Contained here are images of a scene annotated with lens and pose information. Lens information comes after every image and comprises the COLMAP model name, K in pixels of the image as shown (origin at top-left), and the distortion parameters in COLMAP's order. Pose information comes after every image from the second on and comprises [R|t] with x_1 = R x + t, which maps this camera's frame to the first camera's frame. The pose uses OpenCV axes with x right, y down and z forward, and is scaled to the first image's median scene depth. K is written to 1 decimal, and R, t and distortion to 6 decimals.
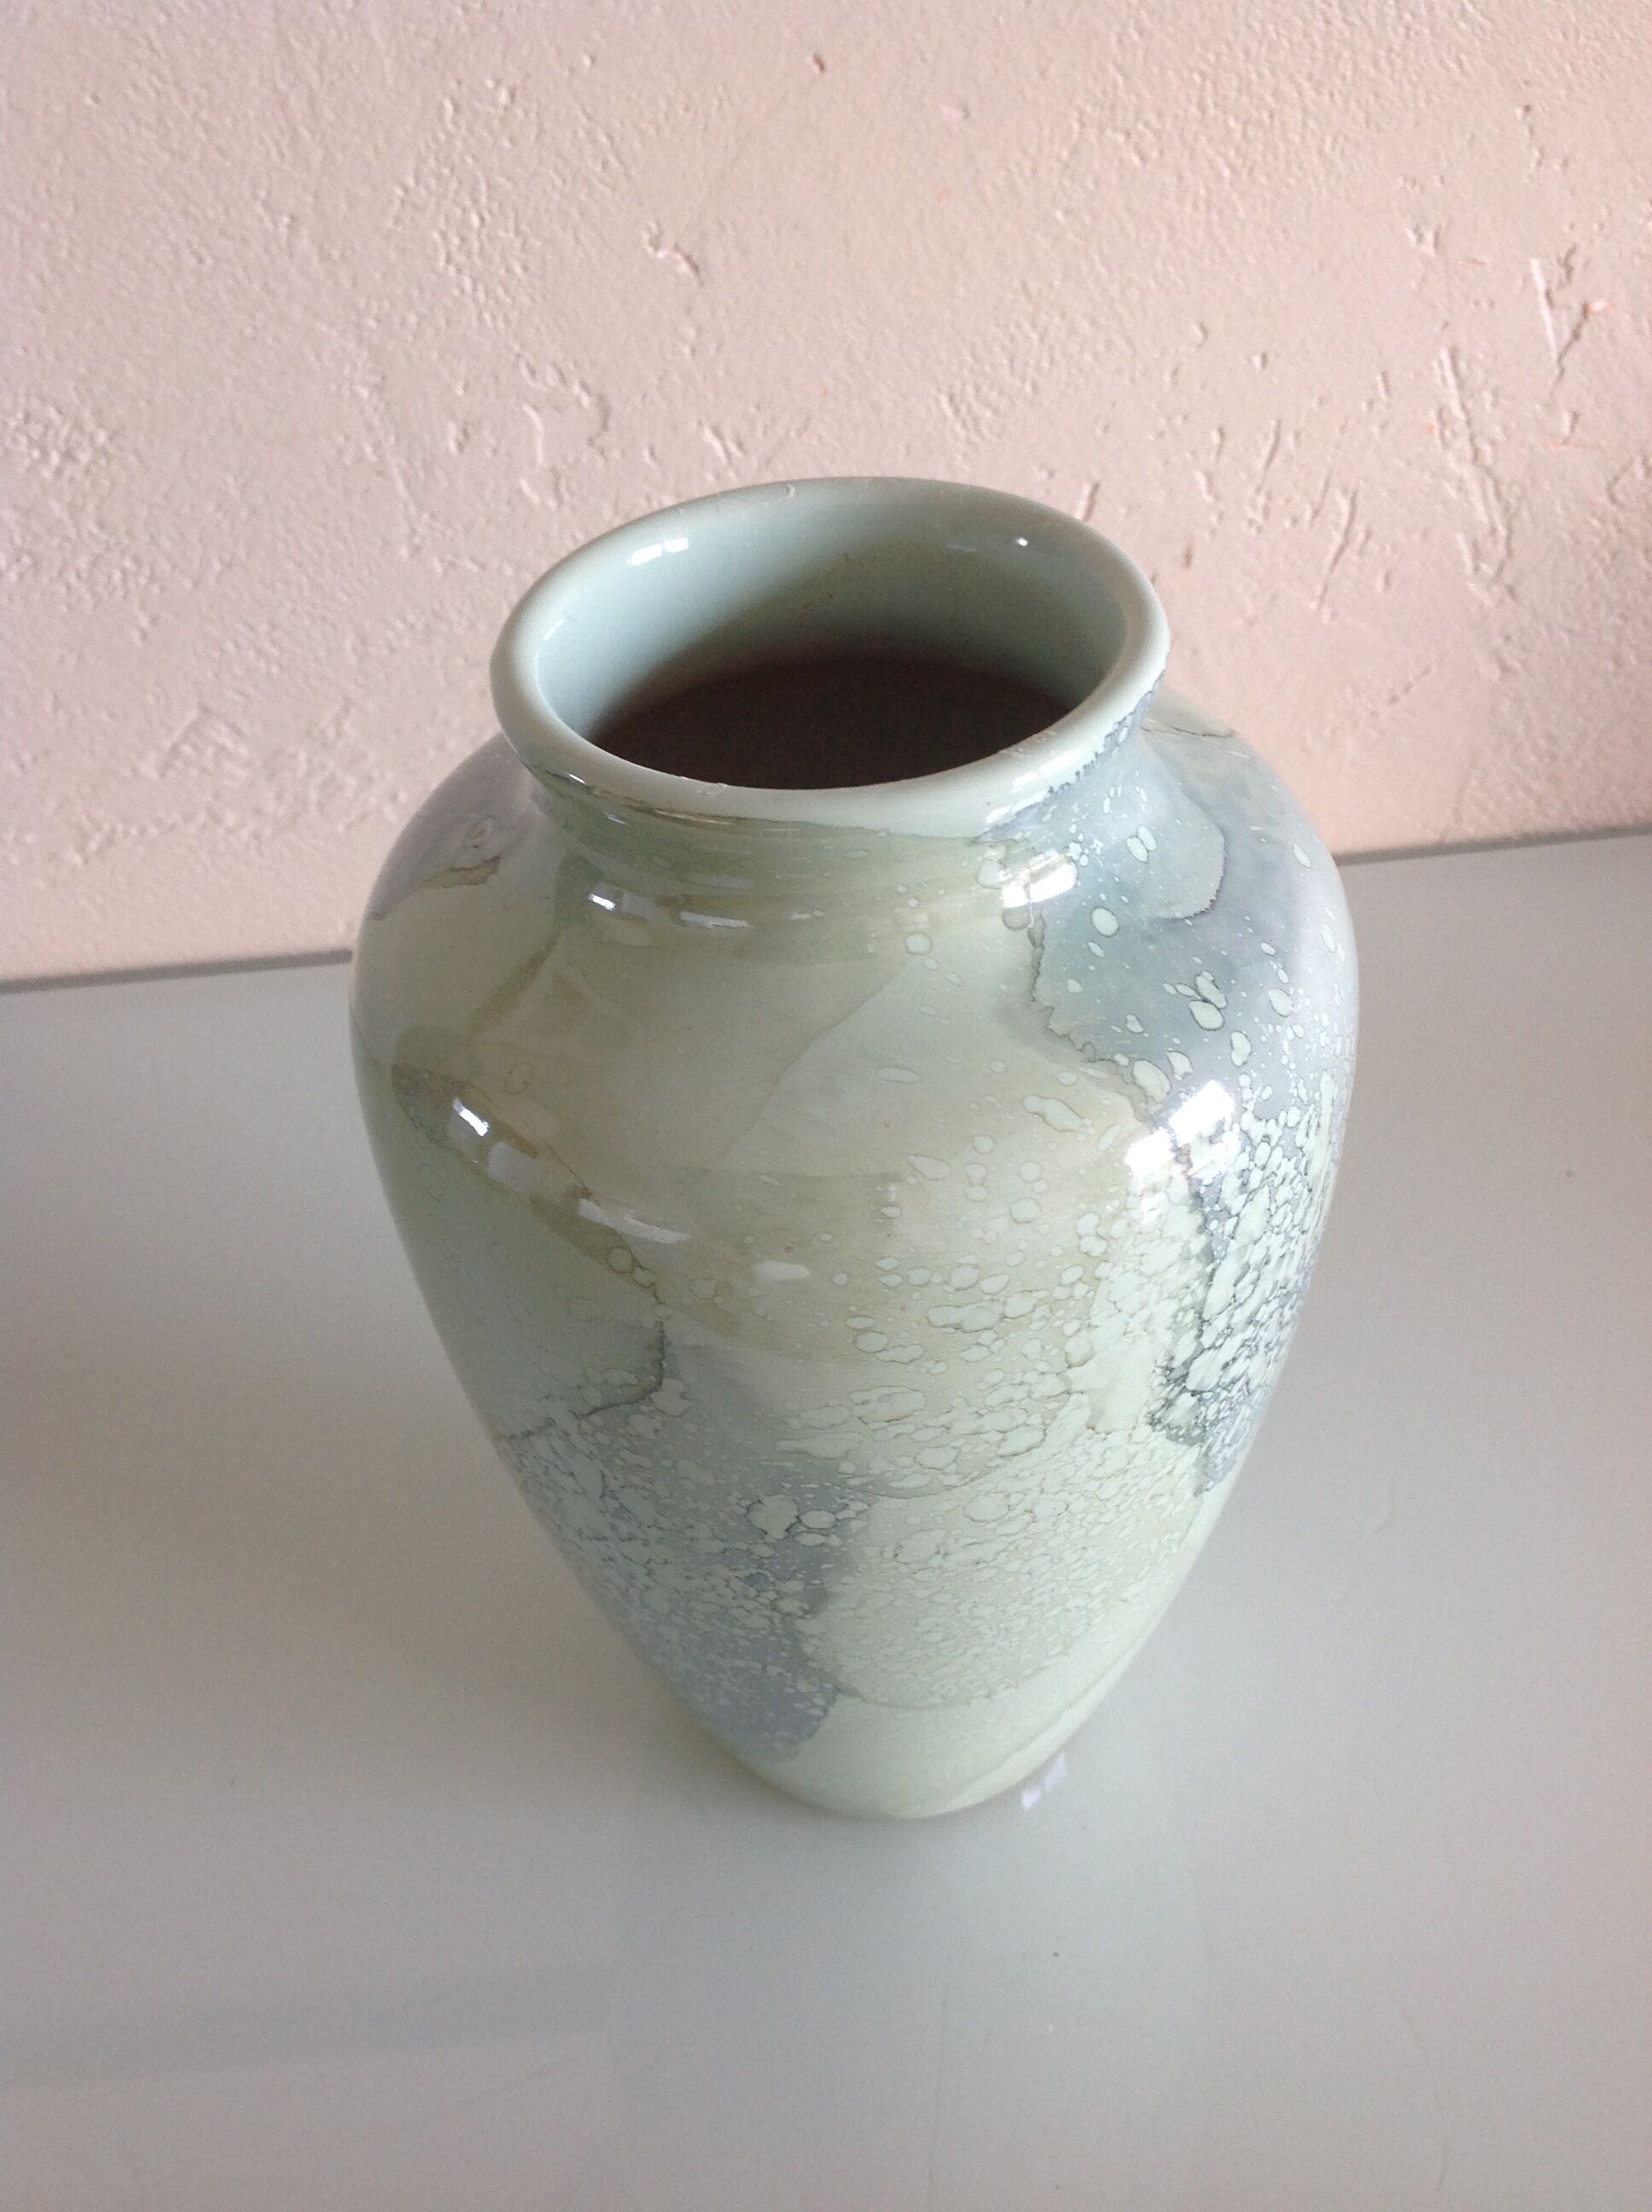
lens RADIAL K [[2209.8, 0, 826.0], [0, 2209.8, 1106.0], [0, 0, 1]] dist [0.174414, -0.455522]
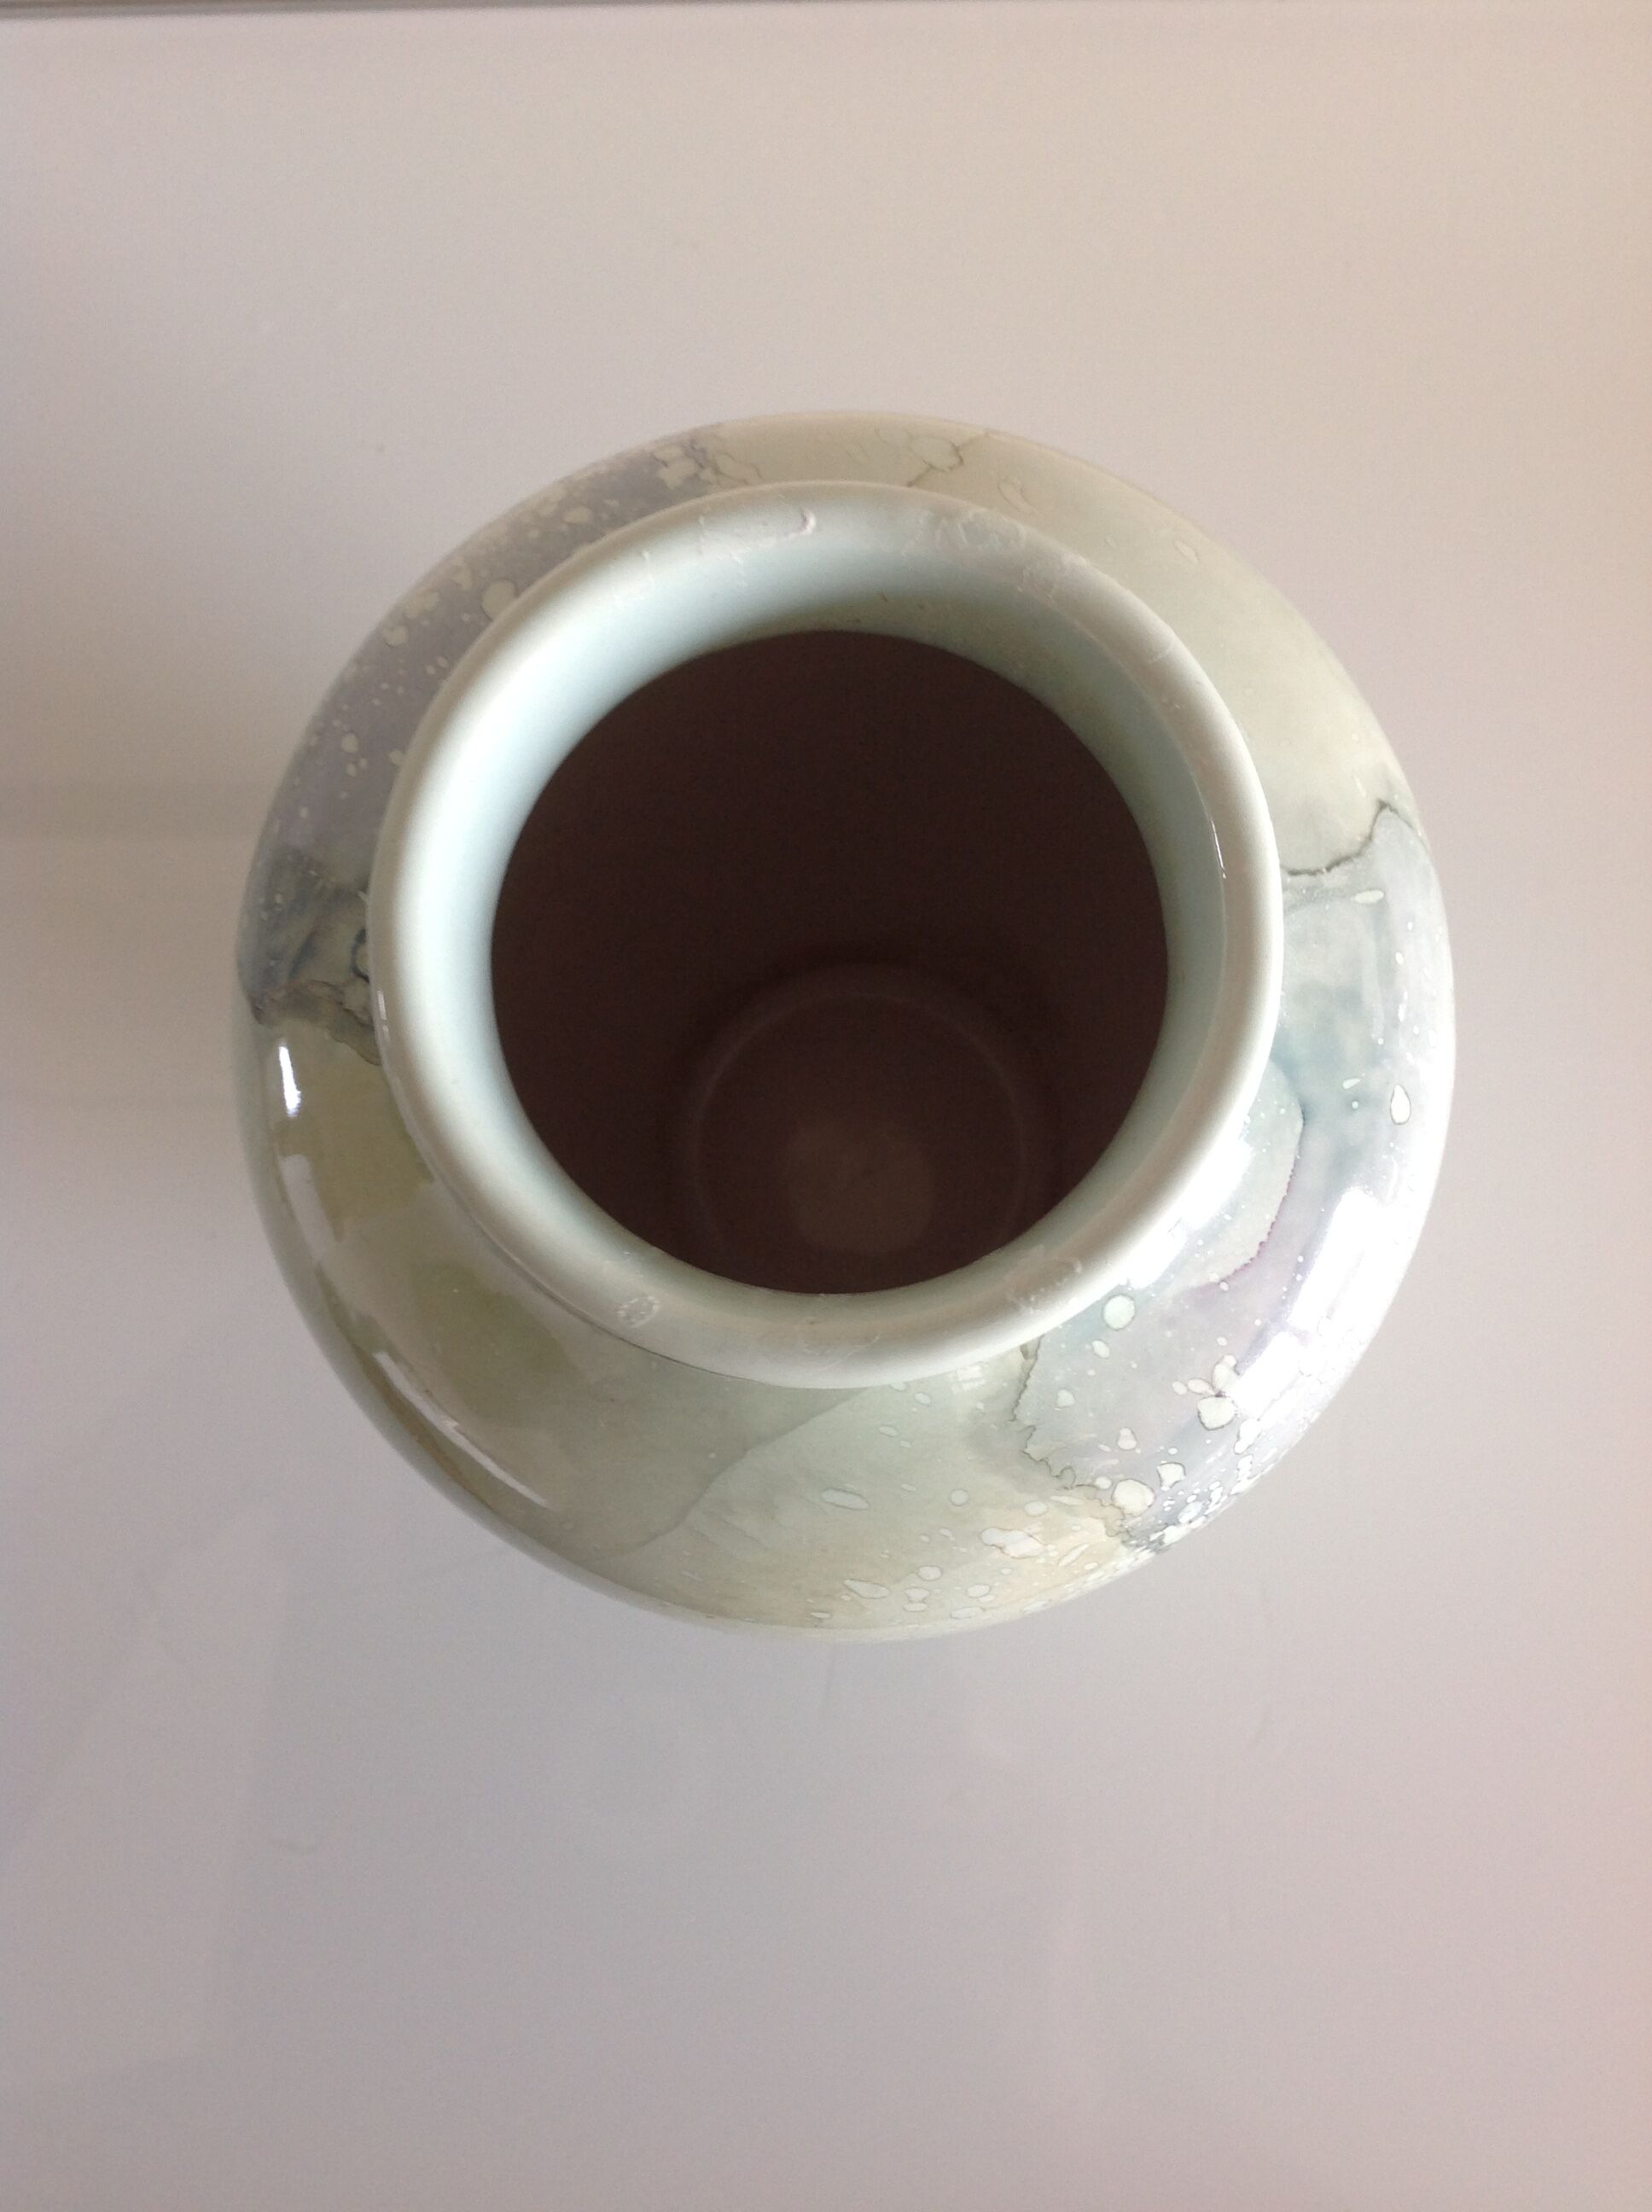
lens RADIAL K [[2209.8, 0, 826.0], [0, 2209.8, 1106.0], [0, 0, 1]] dist [0.174414, -0.455522]
pose [[0.994728, 0.101622, 0.013758, -0.002296], [-0.084509, 0.736326, 0.671328, -0.709224], [0.058092, -0.668952, 0.741032, 0.444518]]
